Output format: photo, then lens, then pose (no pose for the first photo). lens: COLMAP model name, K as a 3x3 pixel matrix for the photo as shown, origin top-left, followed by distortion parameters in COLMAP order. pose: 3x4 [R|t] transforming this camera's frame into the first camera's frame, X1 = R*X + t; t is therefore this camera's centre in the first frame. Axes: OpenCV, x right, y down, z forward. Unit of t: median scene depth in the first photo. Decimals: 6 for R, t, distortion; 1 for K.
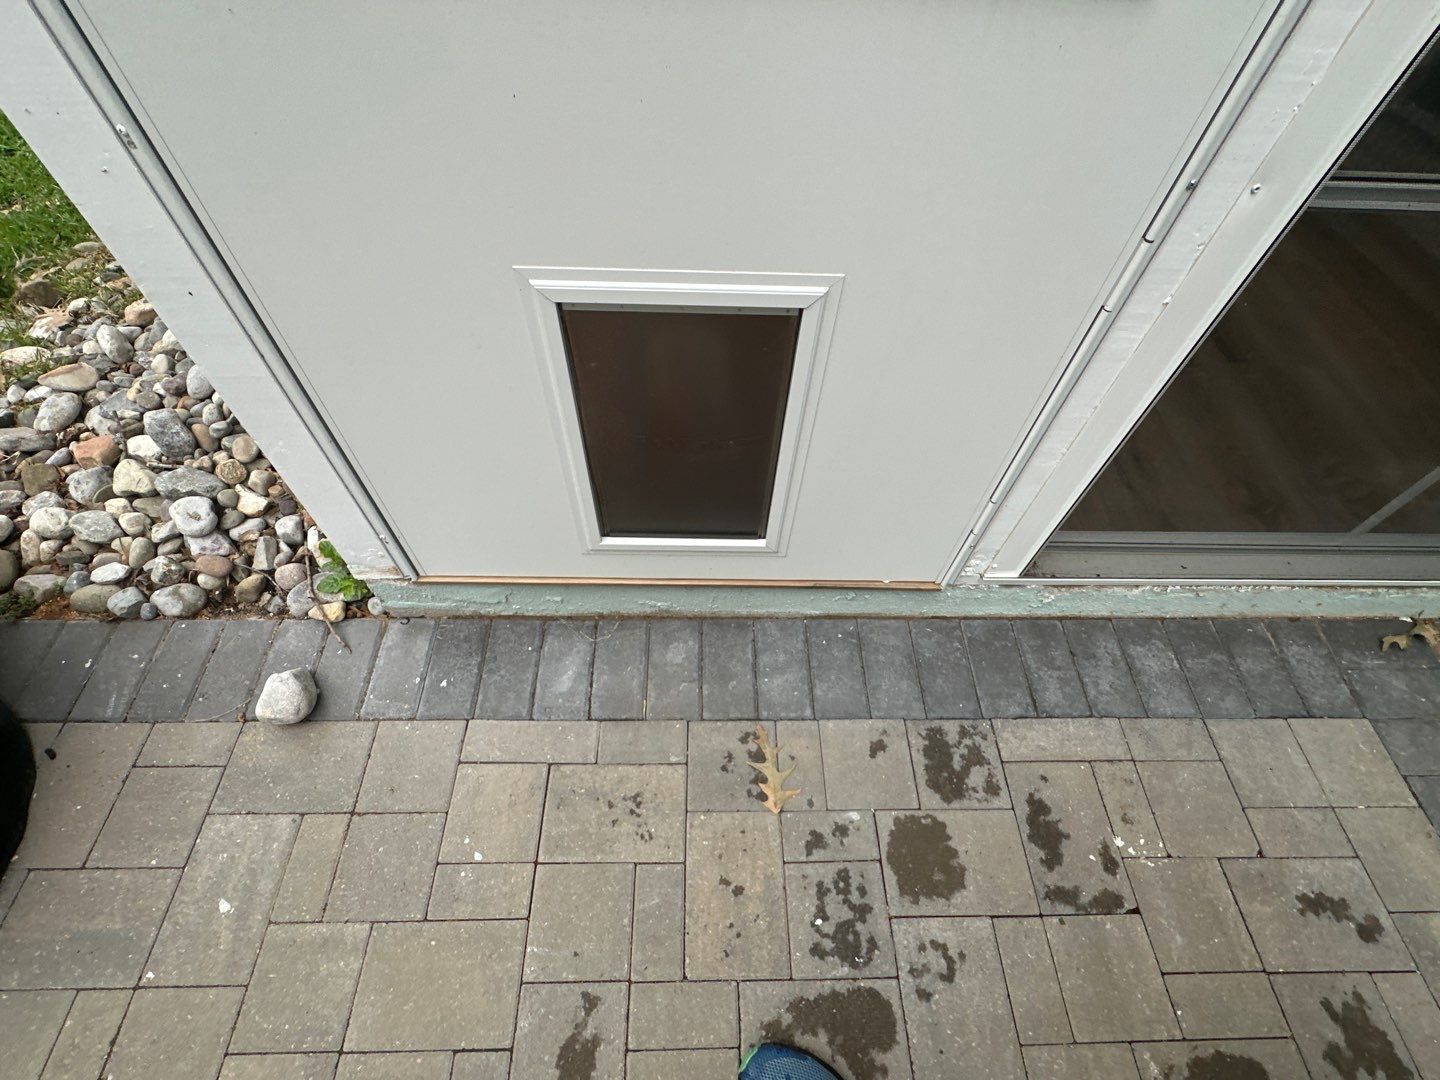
lens RADIAL K [[682.6, 0, 720.0], [0, 682.6, 540.0], [0, 0, 1]] dist [-0.006025, 0.001371]
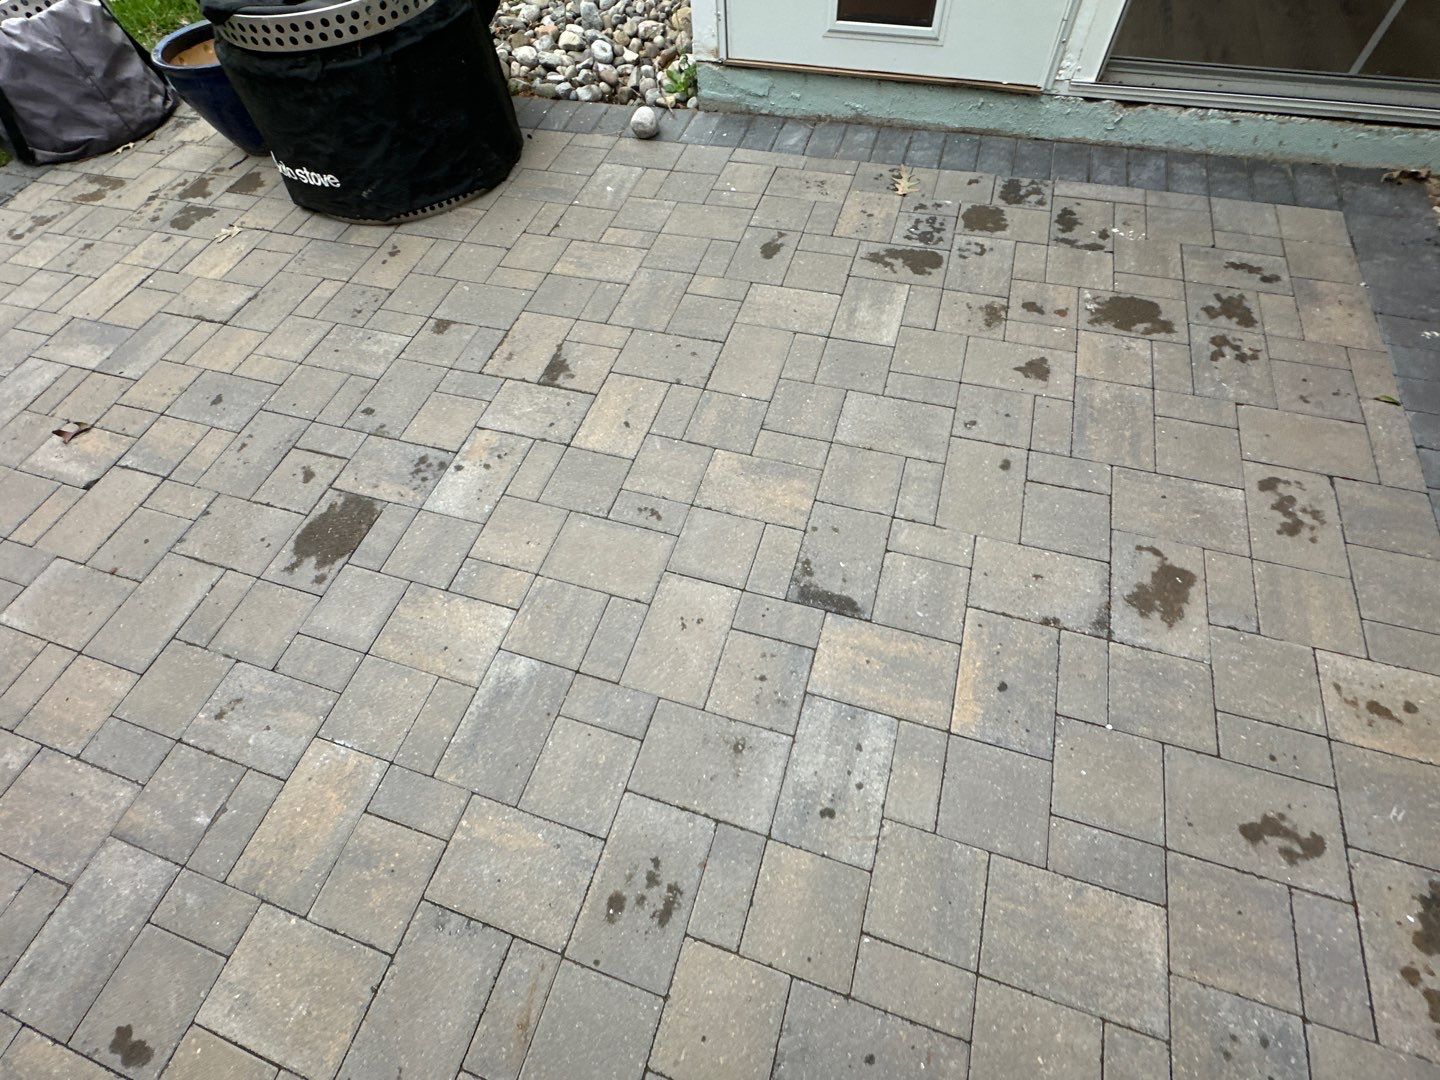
lens RADIAL K [[682.6, 0, 720.0], [0, 682.6, 540.0], [0, 0, 1]] dist [-0.006025, 0.001371]
pose [[0.944904, 0.215681, -0.246250, 0.250246], [-0.200751, 0.975990, 0.084515, 1.147894], [0.258566, -0.030424, 0.965514, -0.759516]]
